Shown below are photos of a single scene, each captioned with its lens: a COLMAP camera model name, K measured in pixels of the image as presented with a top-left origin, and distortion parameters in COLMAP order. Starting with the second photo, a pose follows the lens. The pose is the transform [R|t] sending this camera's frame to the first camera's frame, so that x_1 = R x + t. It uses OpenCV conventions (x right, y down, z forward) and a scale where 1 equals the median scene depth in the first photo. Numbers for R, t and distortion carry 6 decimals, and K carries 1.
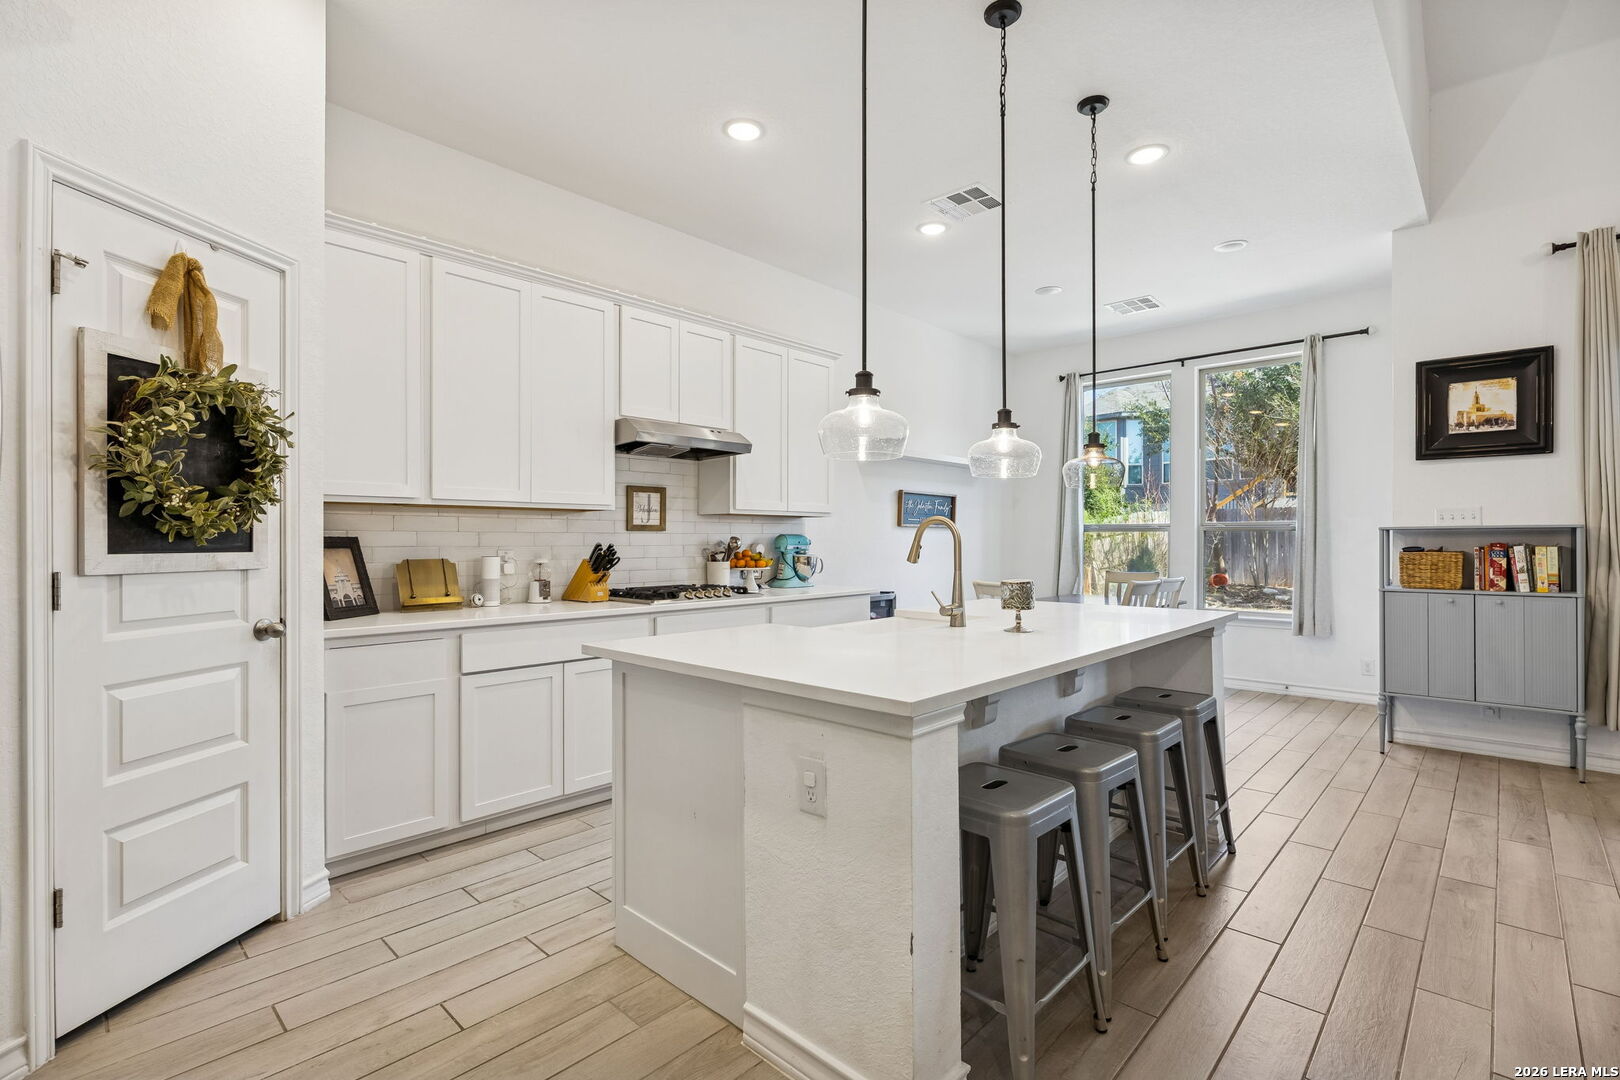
lens RADIAL K [[738.1, 0, 810.0], [0, 738.1, 540.0], [0, 0, 1]] dist [-0.003500, -0.000080]
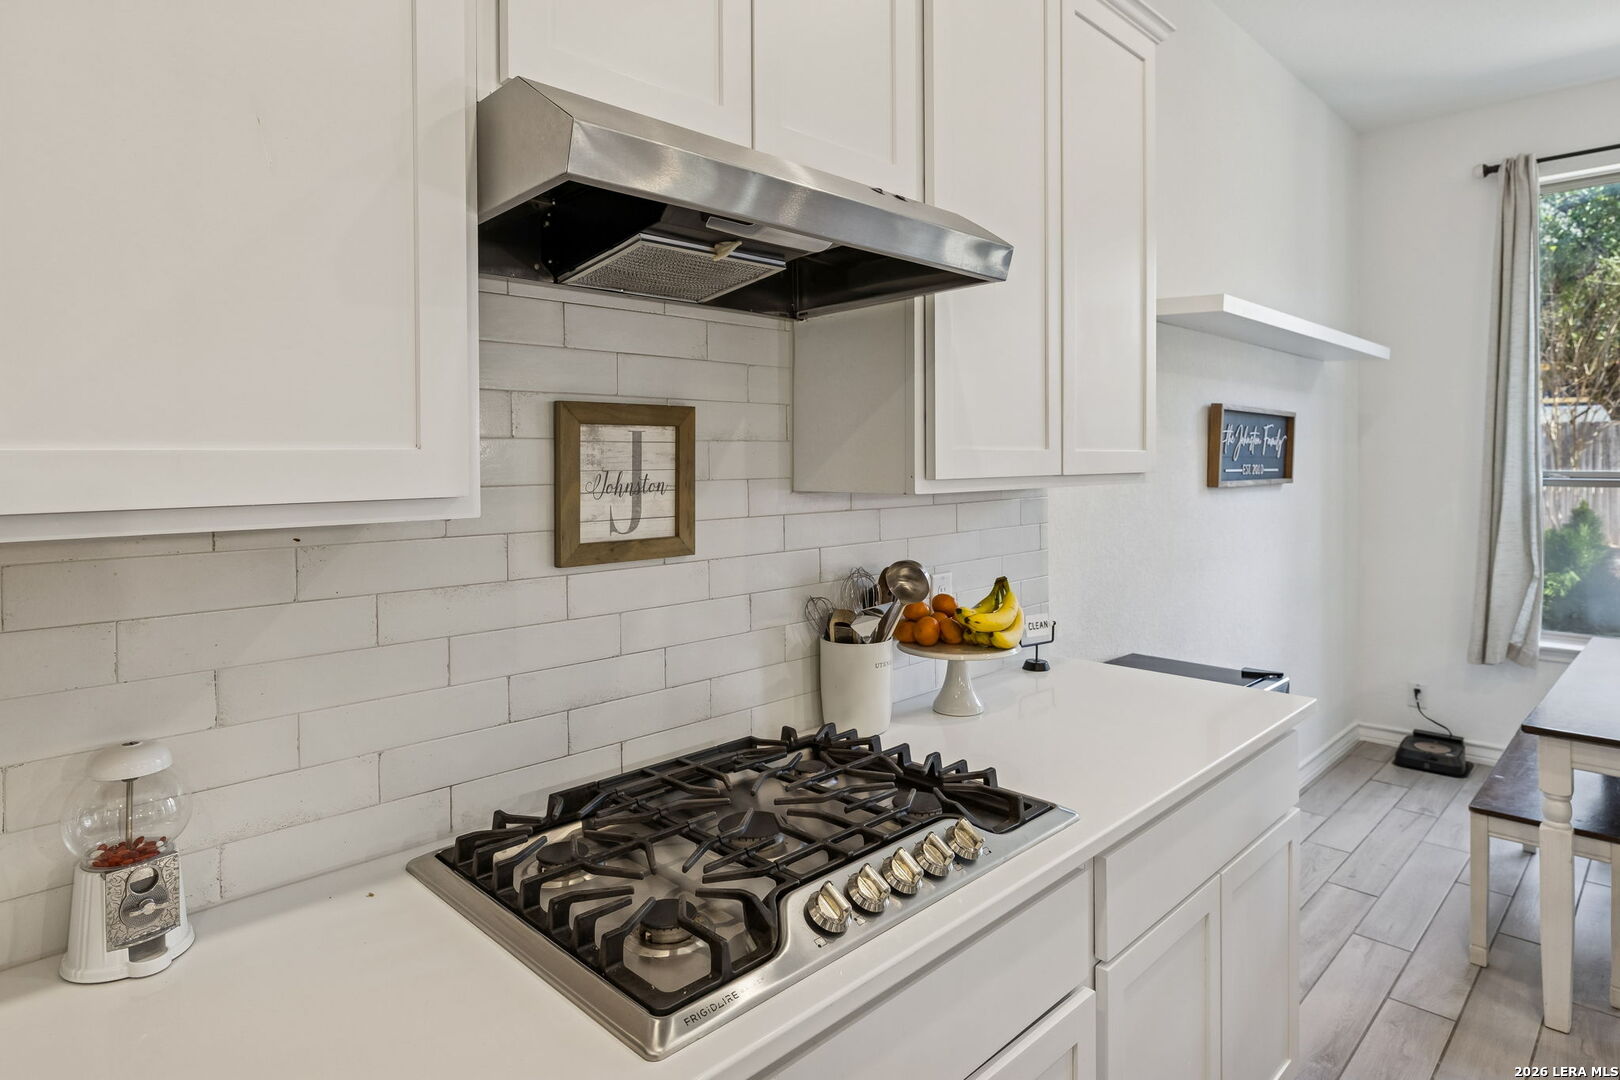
lens RADIAL K [[958.7, 0, 807.6], [0, 958.7, 477.0], [0, 0, 1]] dist [-0.013978, -0.000827]
pose [[0.998857, -0.003528, -0.047674, -0.156512], [0.004108, 0.999919, 0.012076, -0.056350], [0.047627, -0.012258, 0.998790, 0.736460]]
